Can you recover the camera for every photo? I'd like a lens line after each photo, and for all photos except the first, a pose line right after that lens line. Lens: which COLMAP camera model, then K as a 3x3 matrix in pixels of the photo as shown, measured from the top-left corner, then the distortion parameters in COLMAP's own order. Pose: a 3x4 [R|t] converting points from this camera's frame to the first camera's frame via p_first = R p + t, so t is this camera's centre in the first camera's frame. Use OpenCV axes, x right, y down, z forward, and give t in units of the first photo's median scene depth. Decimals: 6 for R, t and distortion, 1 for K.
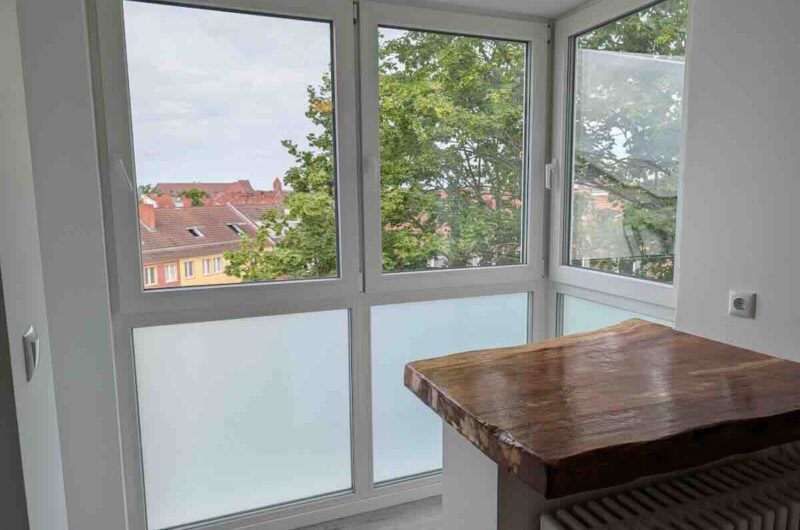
lens RADIAL K [[552.9, 0, 400.0], [0, 552.9, 265.0], [0, 0, 1]] dist [0.000609, -0.000001]
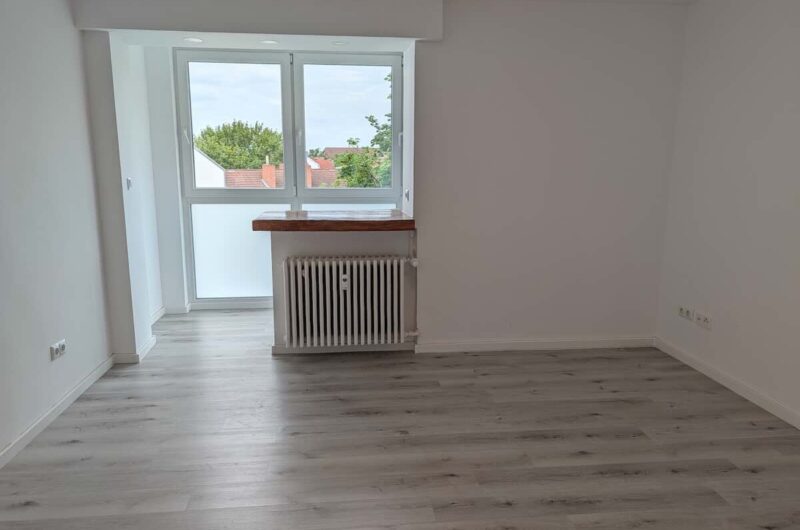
lens RADIAL K [[552.9, 0, 400.0], [0, 552.9, 265.0], [0, 0, 1]] dist [0.000609, -0.000001]
pose [[0.957787, 0.069887, -0.278854, 0.331539], [-0.053431, 0.996375, 0.066194, 0.054955], [0.282469, -0.048500, 0.958050, -0.321321]]
